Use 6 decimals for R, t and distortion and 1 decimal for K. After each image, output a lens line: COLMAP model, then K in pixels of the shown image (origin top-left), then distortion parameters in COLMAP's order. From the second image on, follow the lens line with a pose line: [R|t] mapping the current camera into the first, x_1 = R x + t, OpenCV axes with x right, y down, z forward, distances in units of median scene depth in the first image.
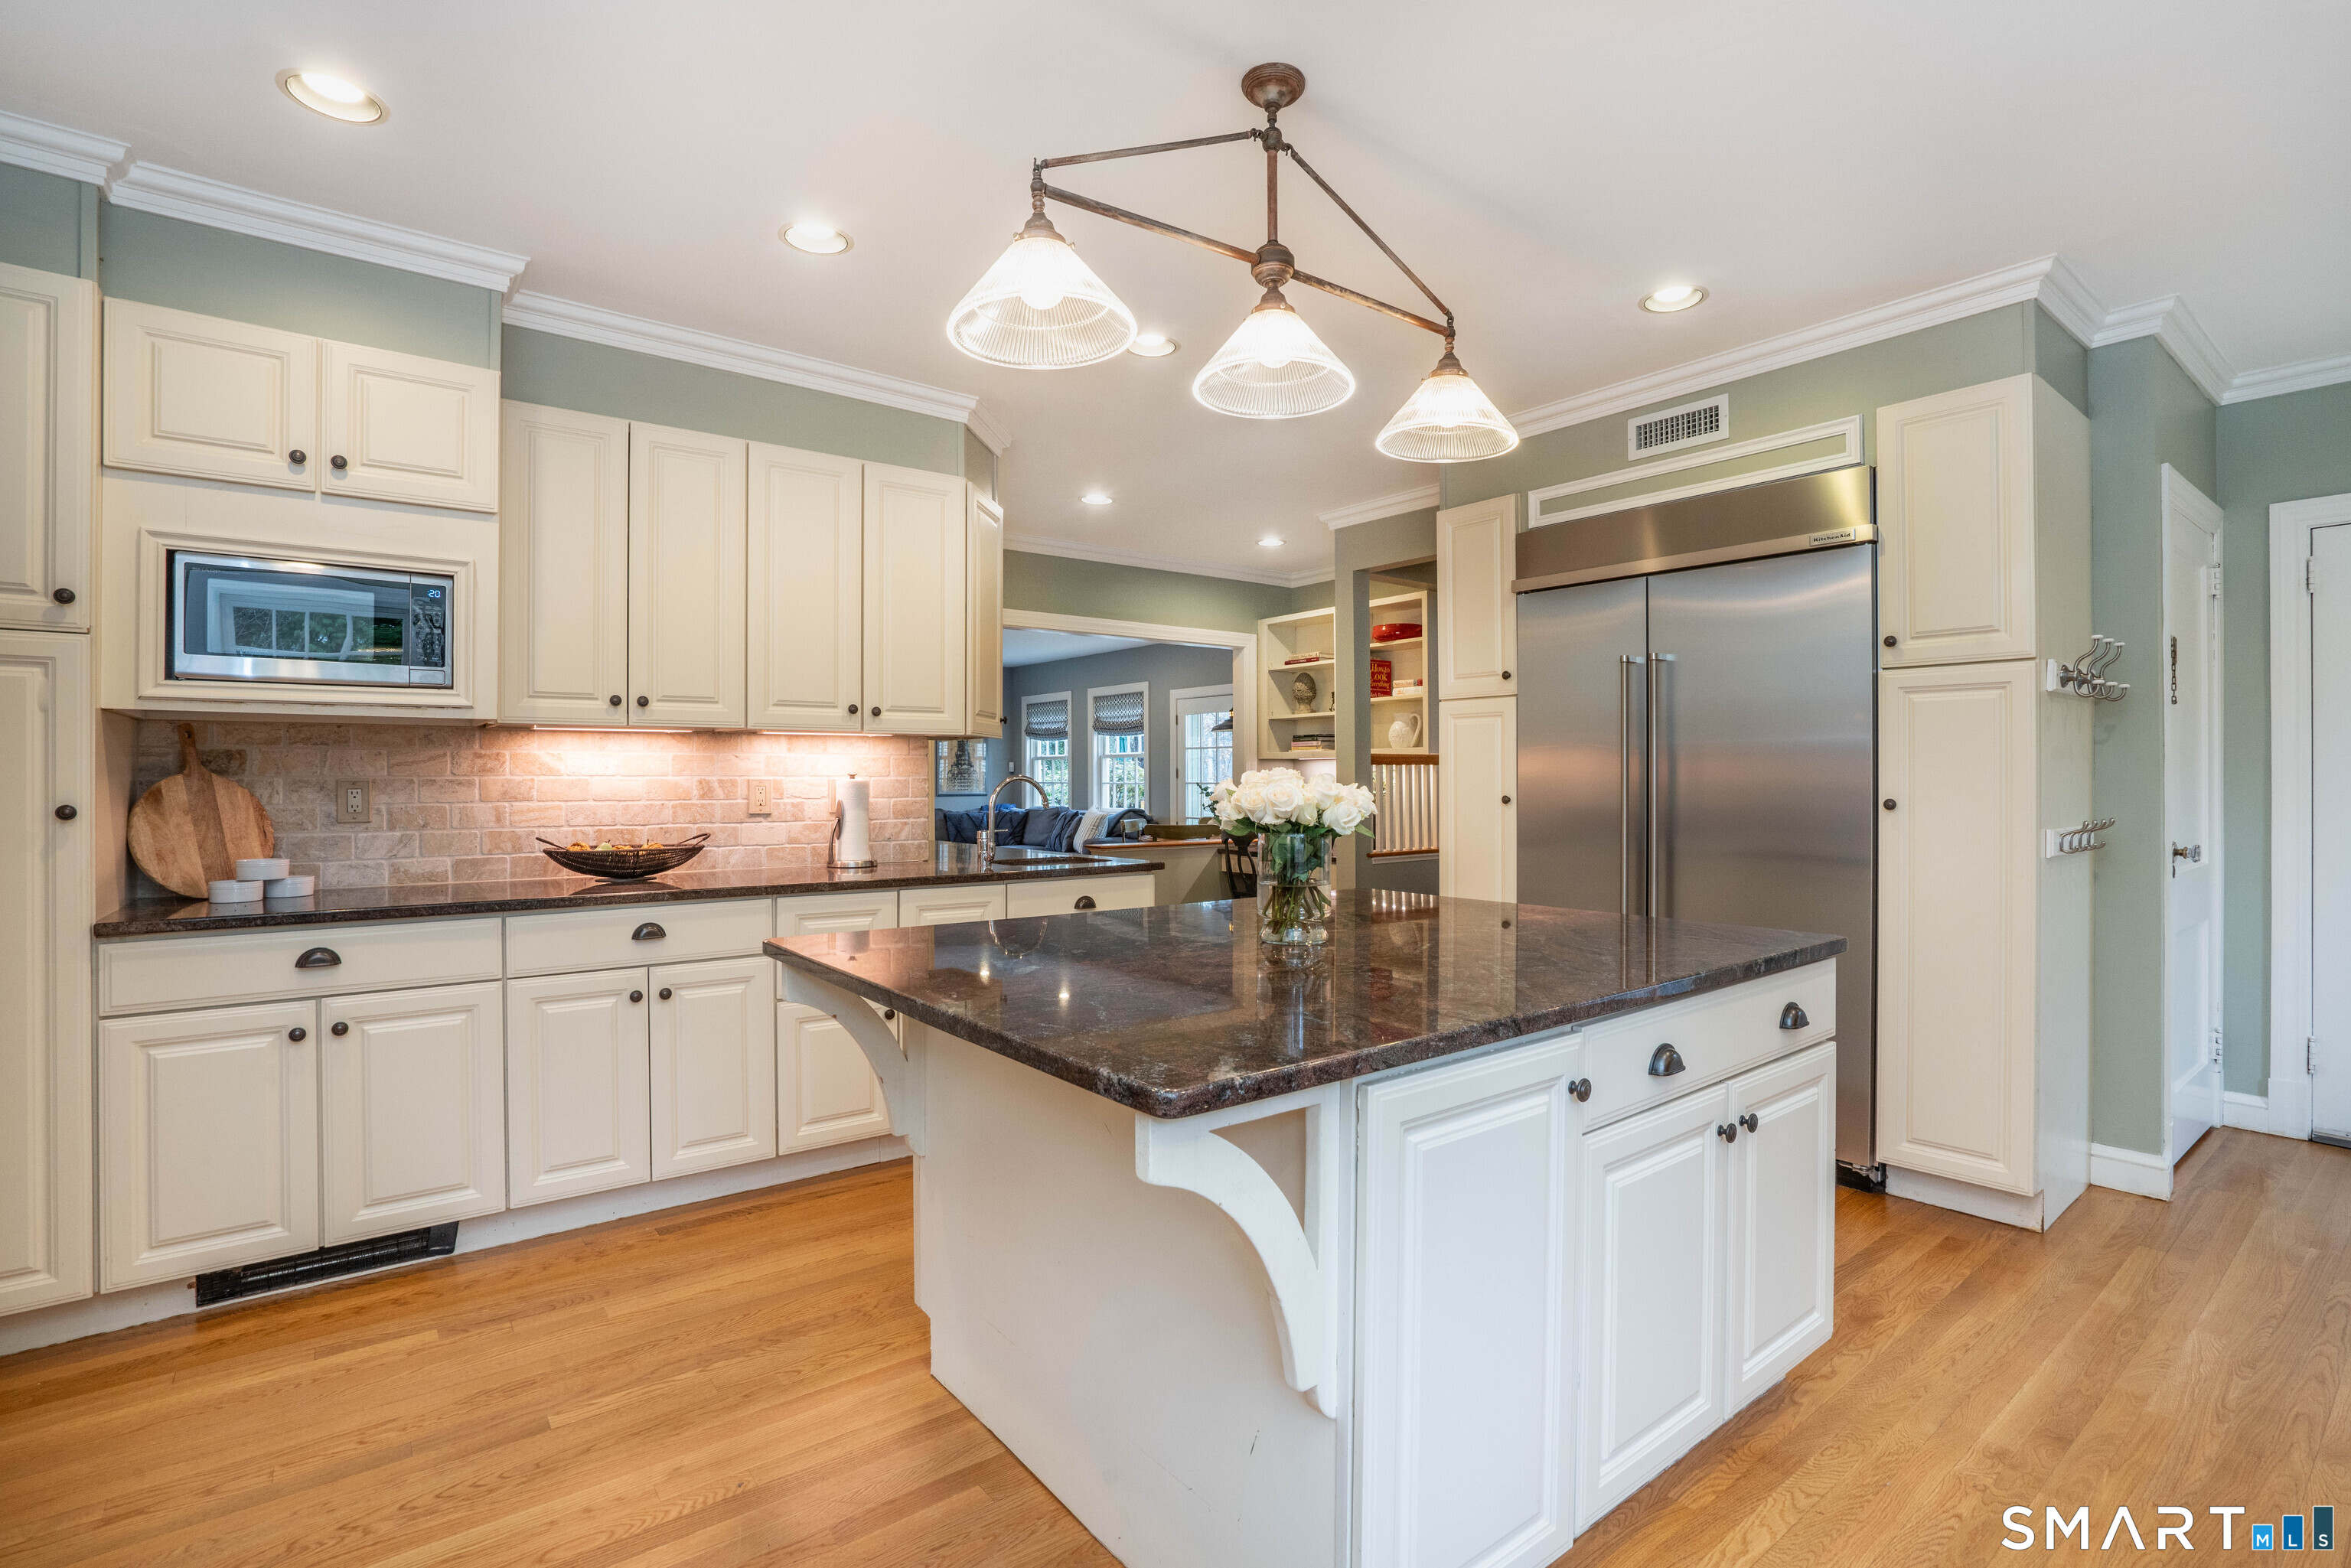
lens RADIAL K [[1096.1, 0, 1166.2], [0, 1096.1, 772.8], [0, 0, 1]] dist [-0.030366, -0.000023]
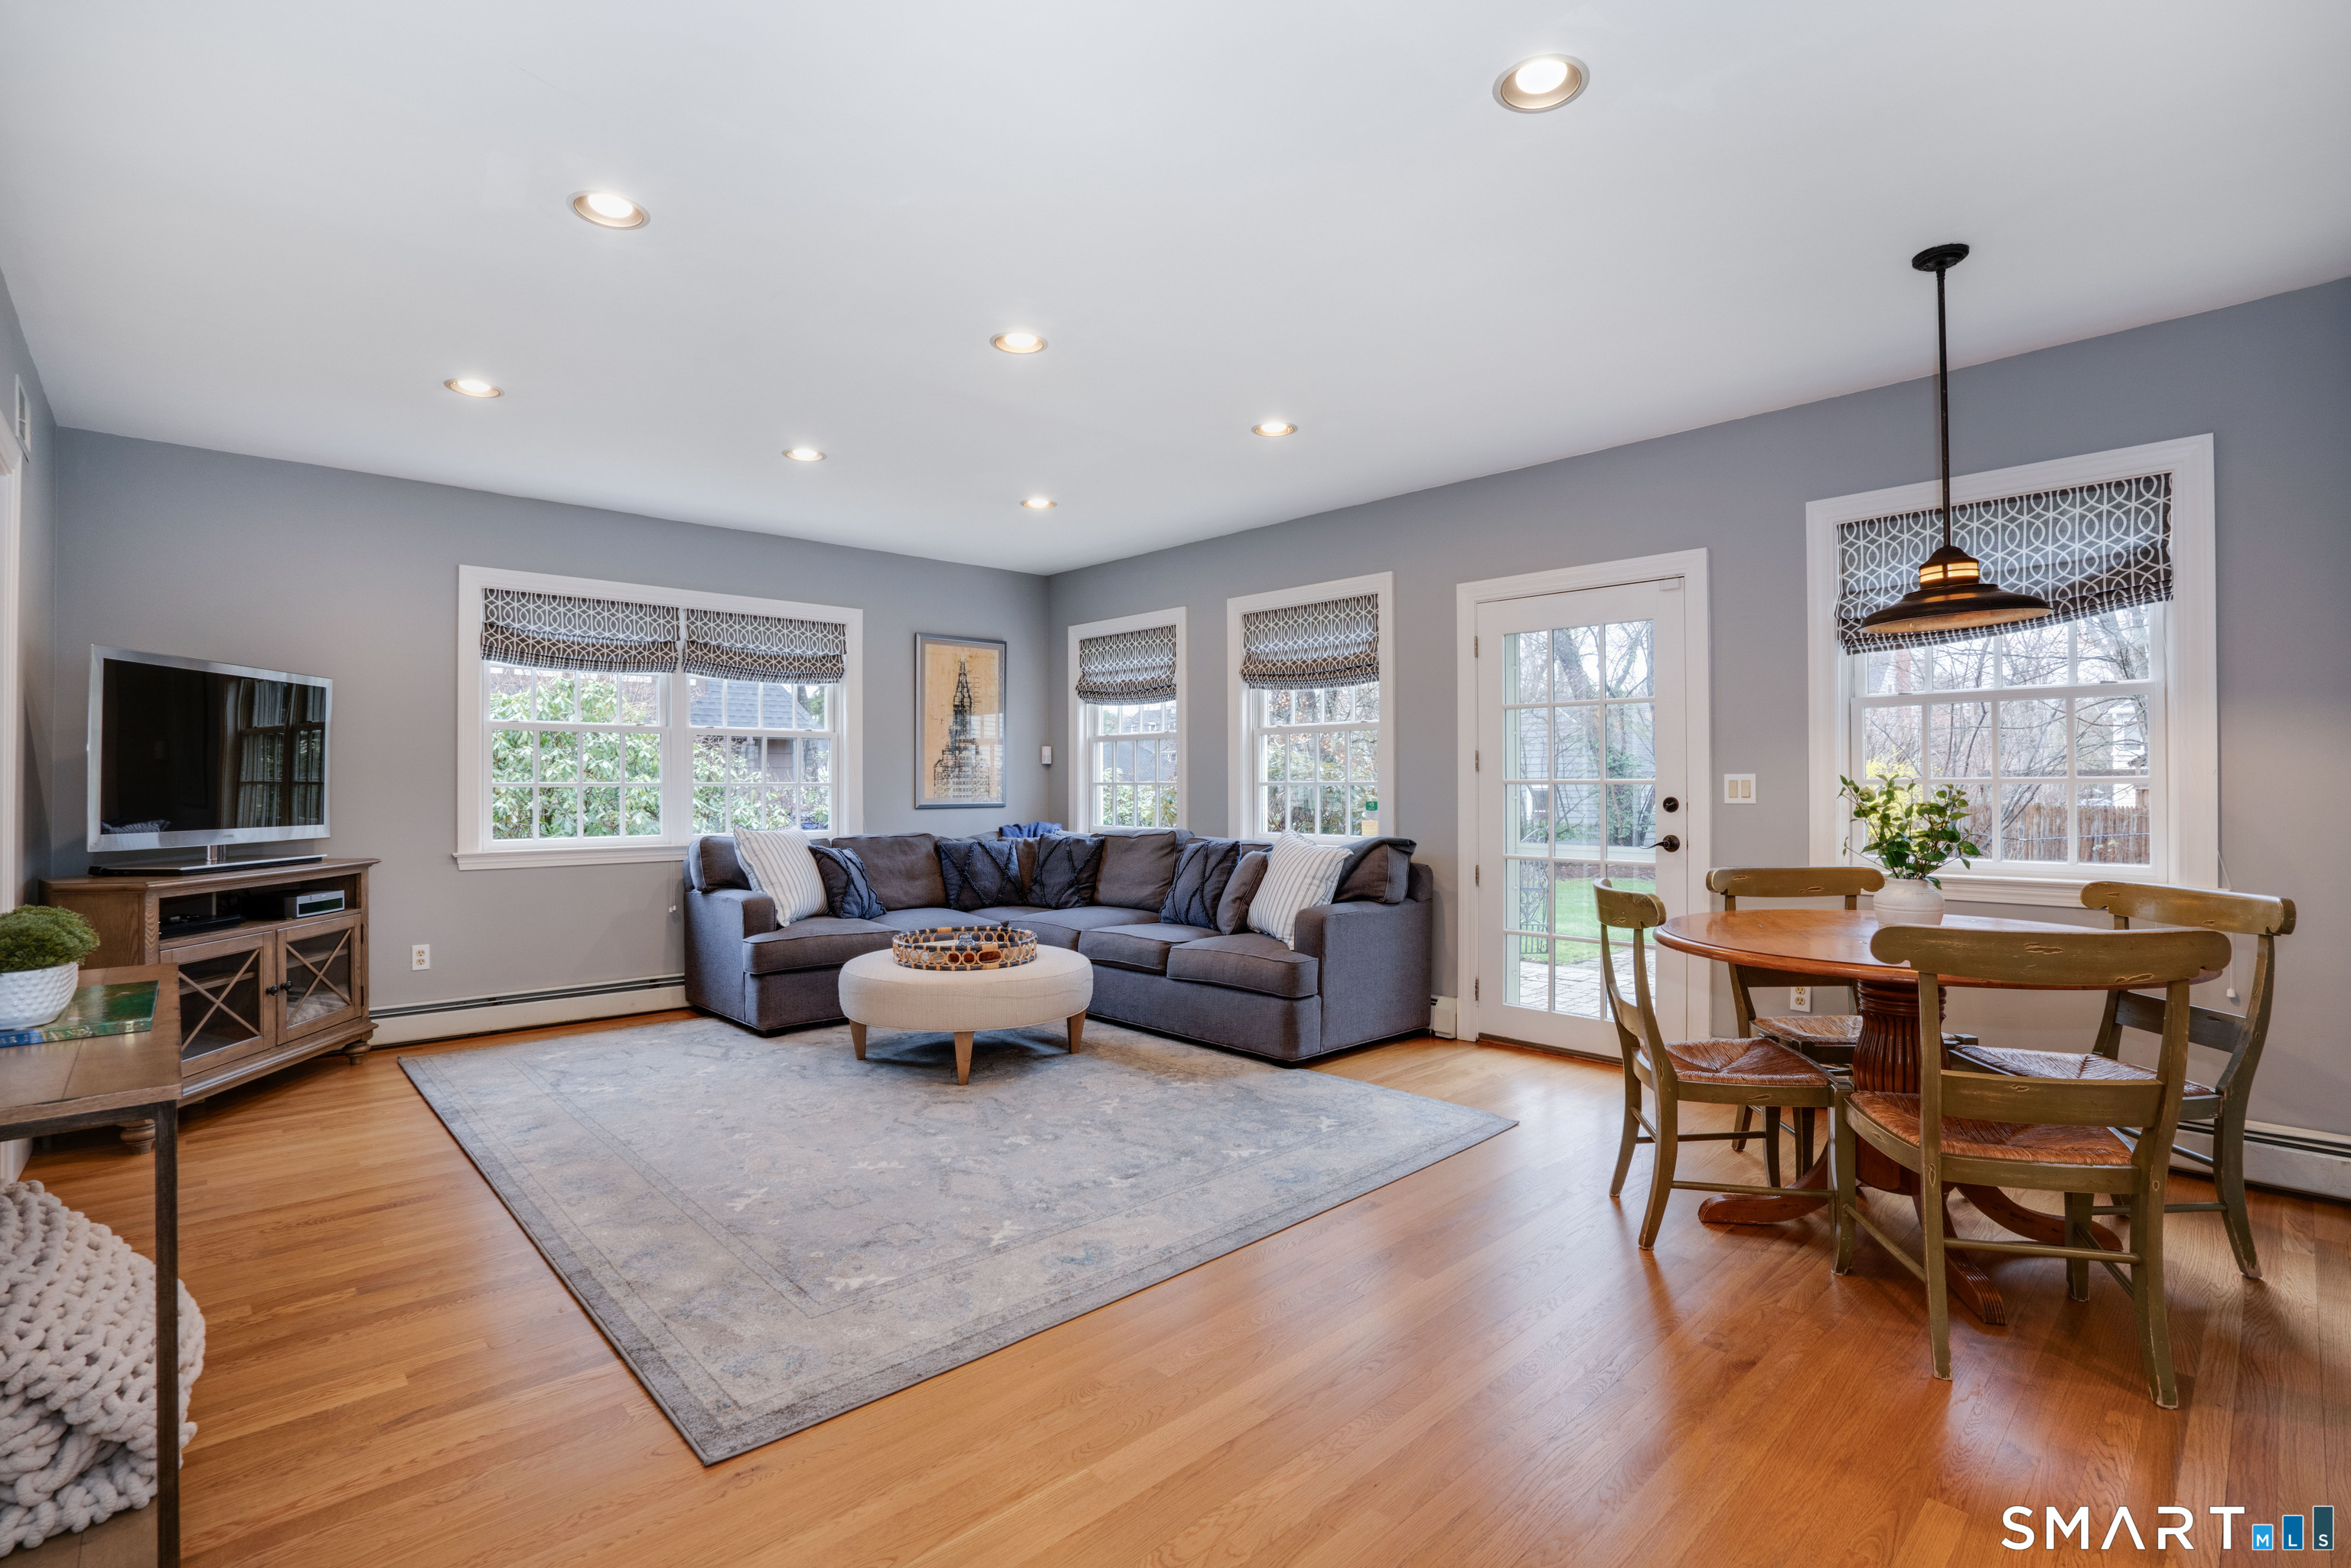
lens RADIAL K [[1110.4, 0, 1167.6], [0, 1110.4, 786.4], [0, 0, 1]] dist [-0.023783, 0.001434]
pose [[0.995268, 0.002302, 0.097137, -0.255835], [-0.002936, 0.999975, 0.006384, 0.012531], [-0.097120, -0.006639, 0.995251, 0.835675]]
